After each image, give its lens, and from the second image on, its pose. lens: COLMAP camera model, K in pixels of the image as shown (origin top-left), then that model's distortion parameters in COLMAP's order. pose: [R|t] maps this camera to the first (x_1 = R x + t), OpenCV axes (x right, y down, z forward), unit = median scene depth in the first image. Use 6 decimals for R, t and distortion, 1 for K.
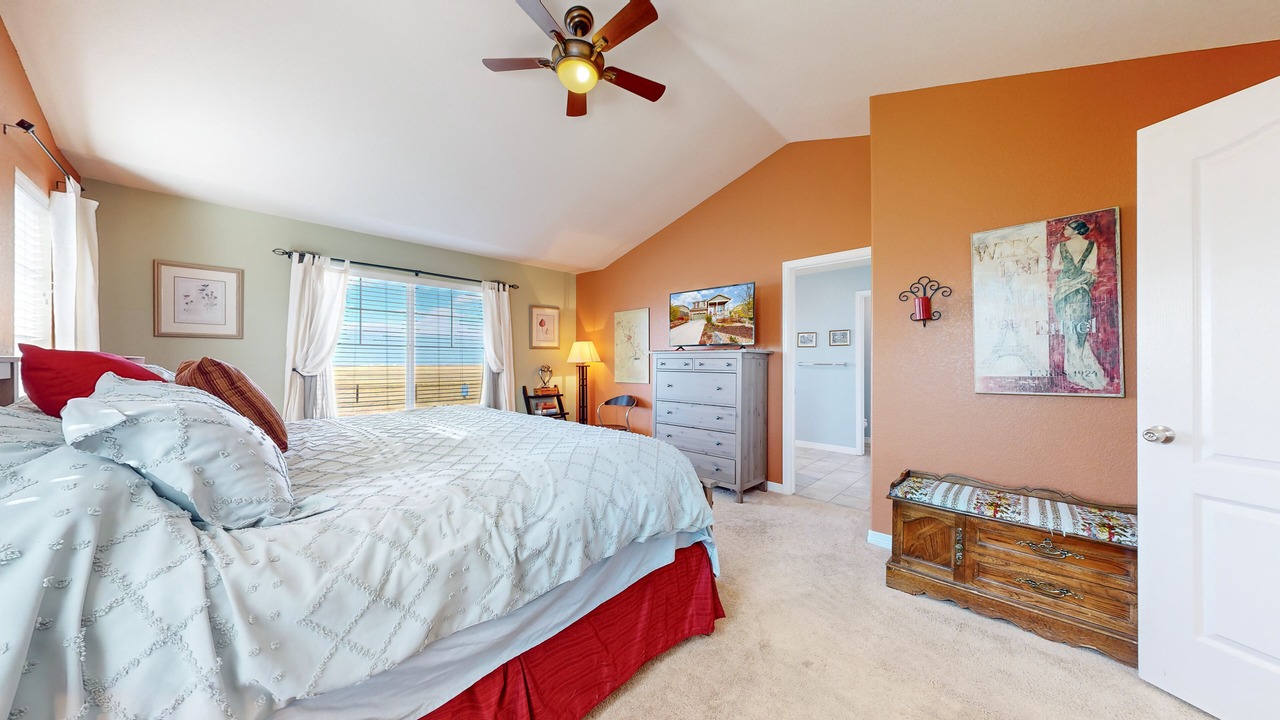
lens RADIAL K [[467.0, 0, 642.9], [0, 467.0, 362.9], [0, 0, 1]] dist [0.000362, -0.000170]
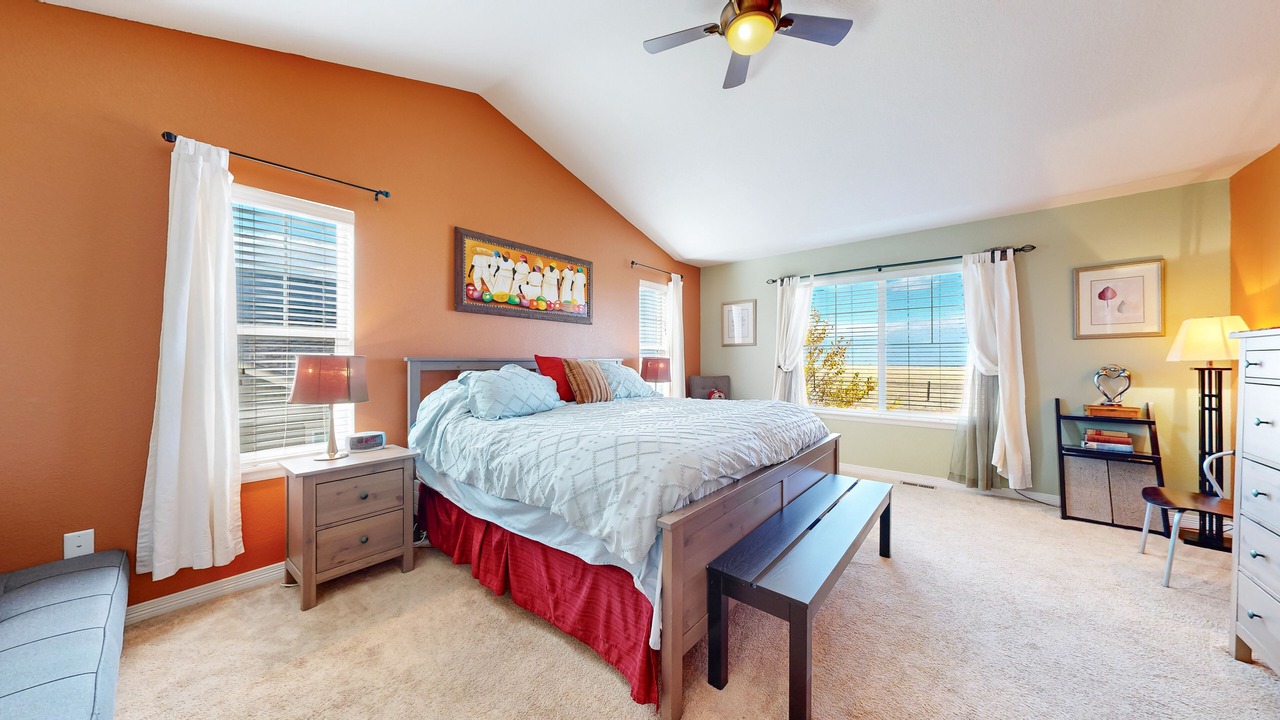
lens RADIAL K [[467.0, 0, 642.9], [0, 467.0, 362.9], [0, 0, 1]] dist [0.000362, -0.000170]
pose [[-0.072225, 0.002374, -0.997386, 0.416541], [-0.001829, 0.999995, 0.002513, 0.000642], [0.997387, 0.002005, -0.072220, 0.474660]]
